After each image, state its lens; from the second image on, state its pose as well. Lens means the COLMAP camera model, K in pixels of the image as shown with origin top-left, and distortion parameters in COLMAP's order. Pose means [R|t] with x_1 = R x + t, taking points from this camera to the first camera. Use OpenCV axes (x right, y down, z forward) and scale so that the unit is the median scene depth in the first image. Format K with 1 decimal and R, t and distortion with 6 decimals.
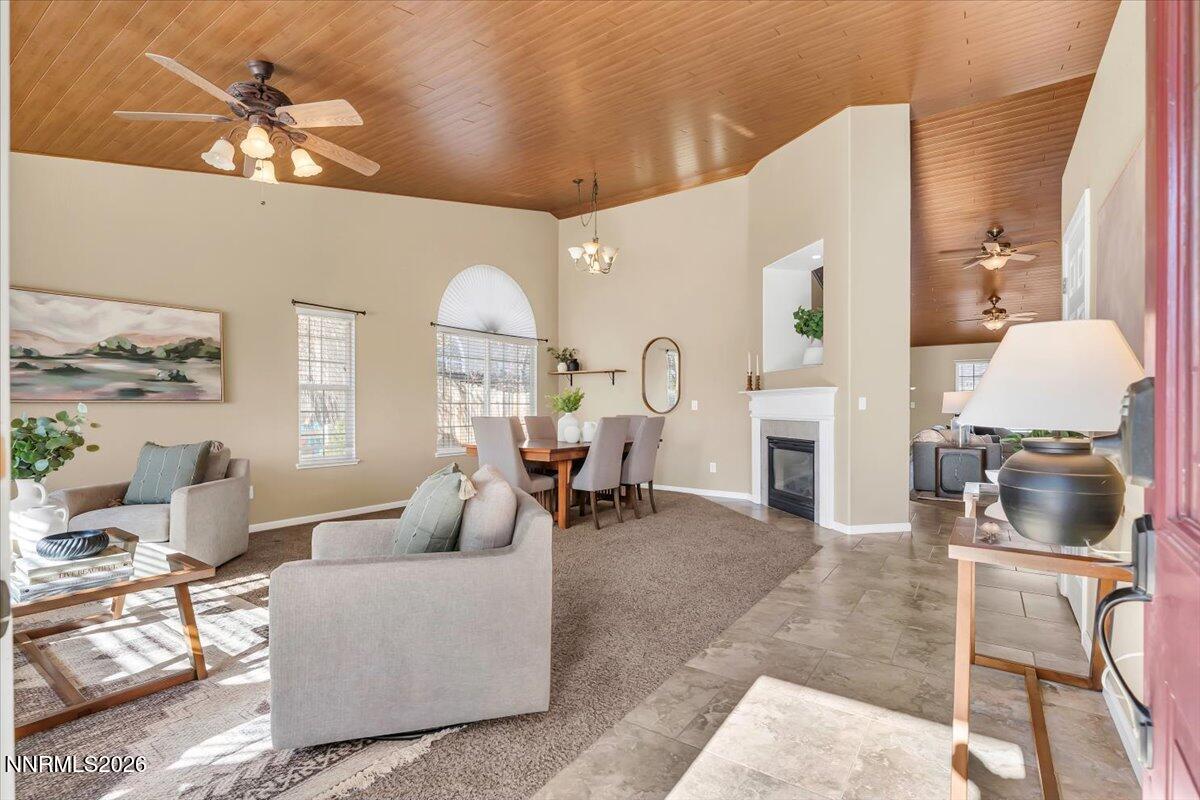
lens RADIAL K [[557.9, 0, 586.0], [0, 557.9, 412.3], [0, 0, 1]] dist [-0.003057, 0.000141]
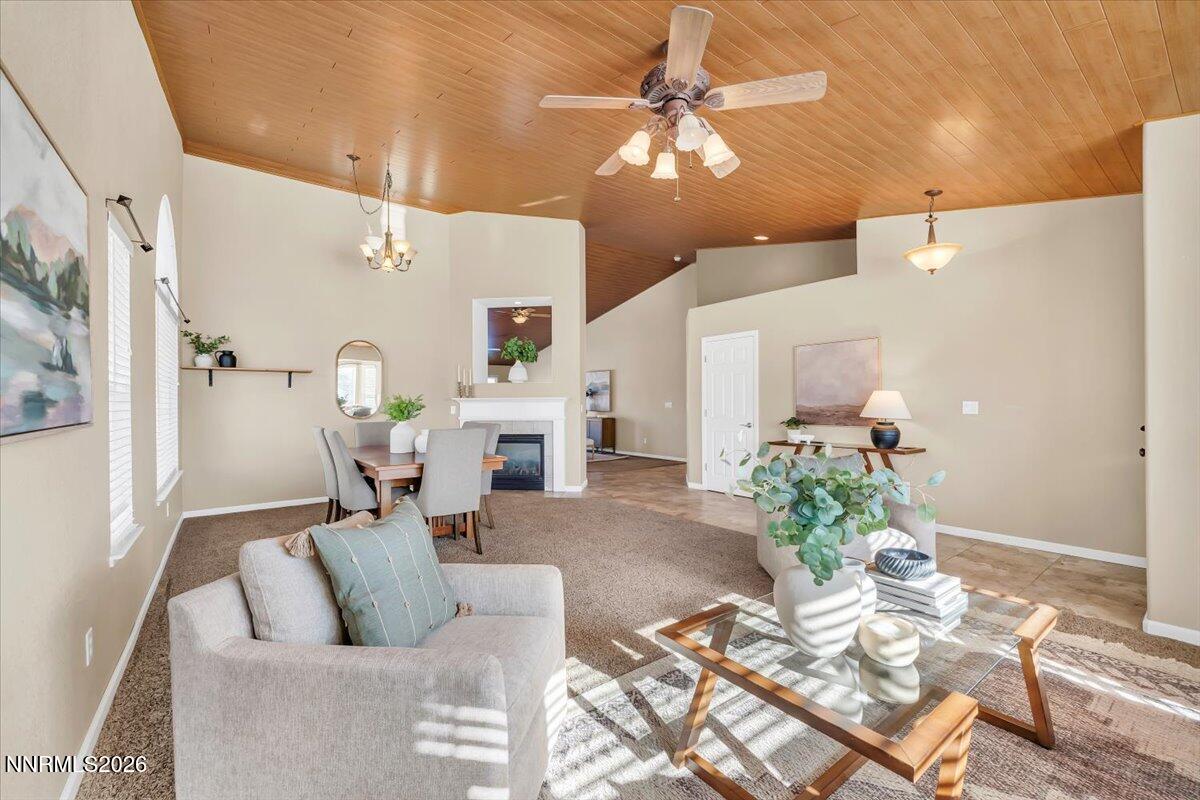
lens RADIAL K [[486.5, 0, 596.4], [0, 486.5, 403.7], [0, 0, 1]] dist [-0.003203, -0.000165]
pose [[0.300237, -0.004457, 0.953854, -0.885489], [0.015166, 0.999885, -0.000102, -0.029787], [-0.953744, 0.014496, 0.300270, 0.577358]]
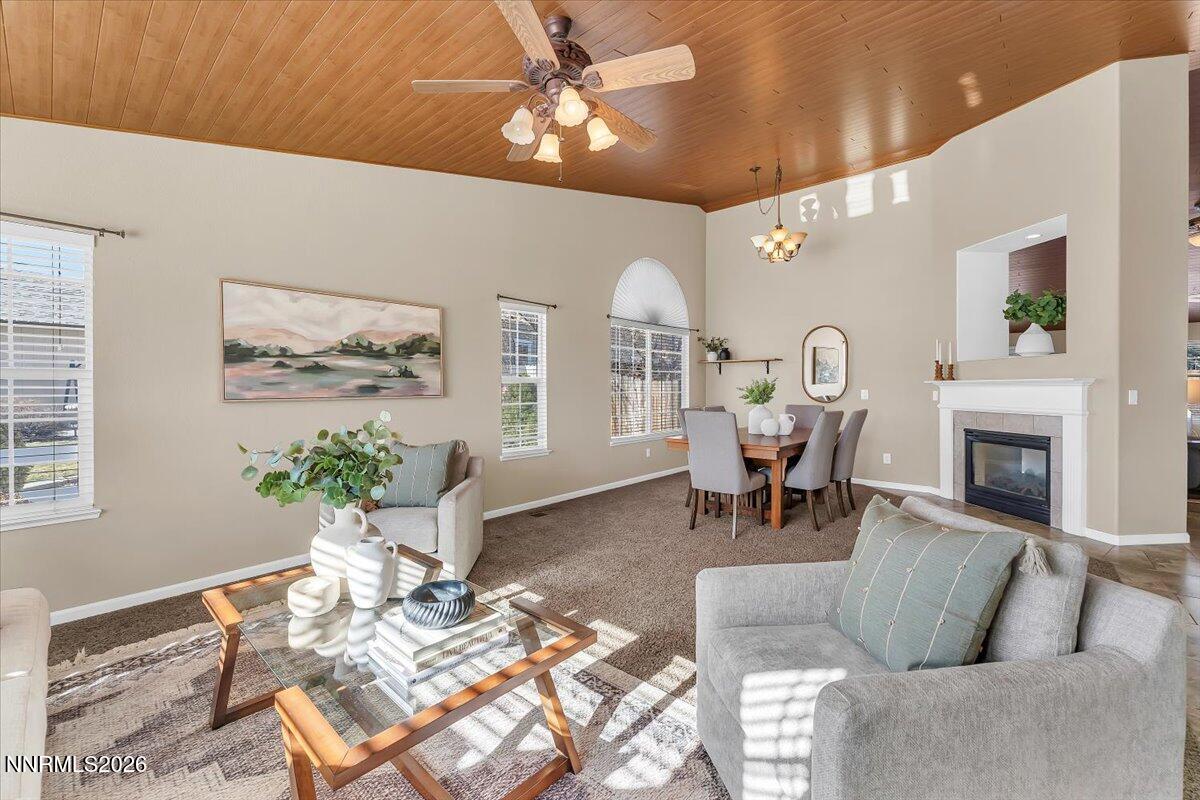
lens RADIAL K [[485.1, 0, 596.1], [0, 485.1, 392.7], [0, 0, 1]] dist [-0.000913, 0.000033]
pose [[0.994286, -0.001200, -0.106743, -0.286804], [0.001317, 0.999999, 0.001023, -0.026861], [0.106742, -0.001157, 0.994286, 0.158151]]
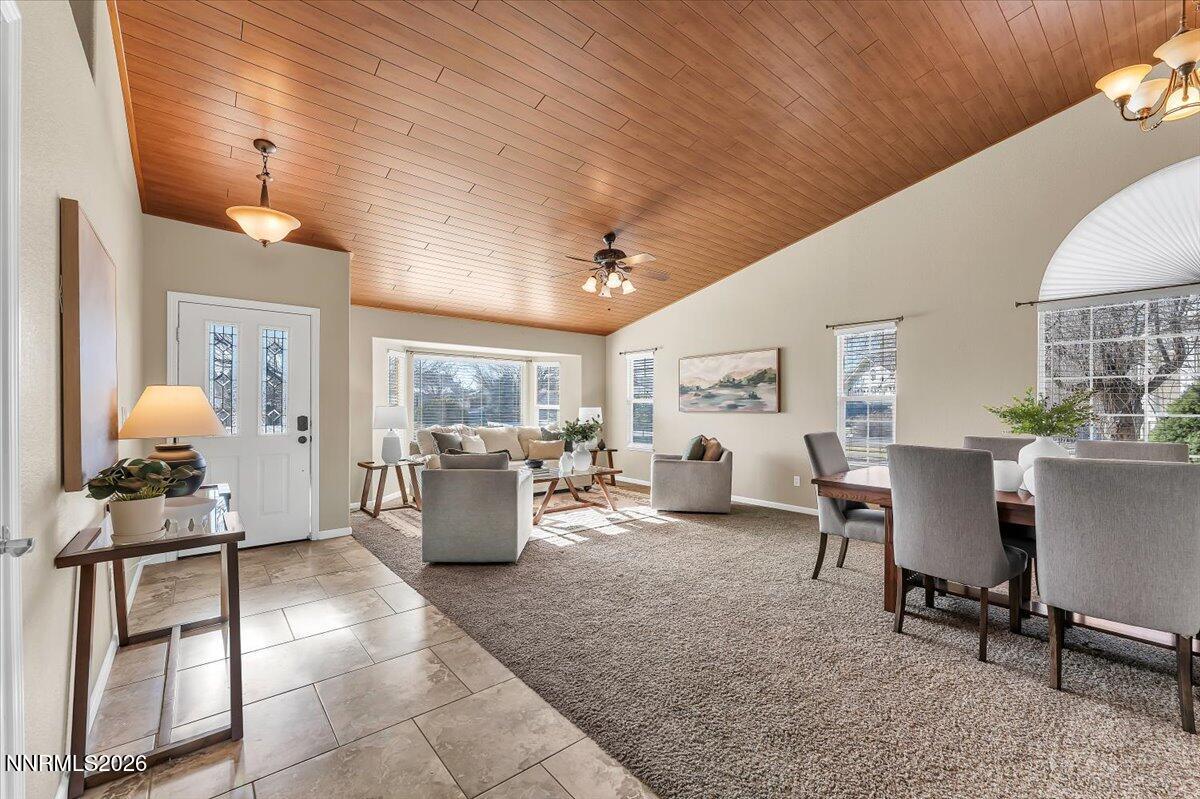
lens RADIAL K [[486.5, 0, 596.4], [0, 486.5, 403.2], [0, 0, 1]] dist [-0.003203, -0.000165]
pose [[-0.259886, -0.007088, -0.965613, 0.664755], [-0.011376, 0.999926, -0.004278, -0.031983], [0.965572, 0.009873, -0.259947, 0.900609]]
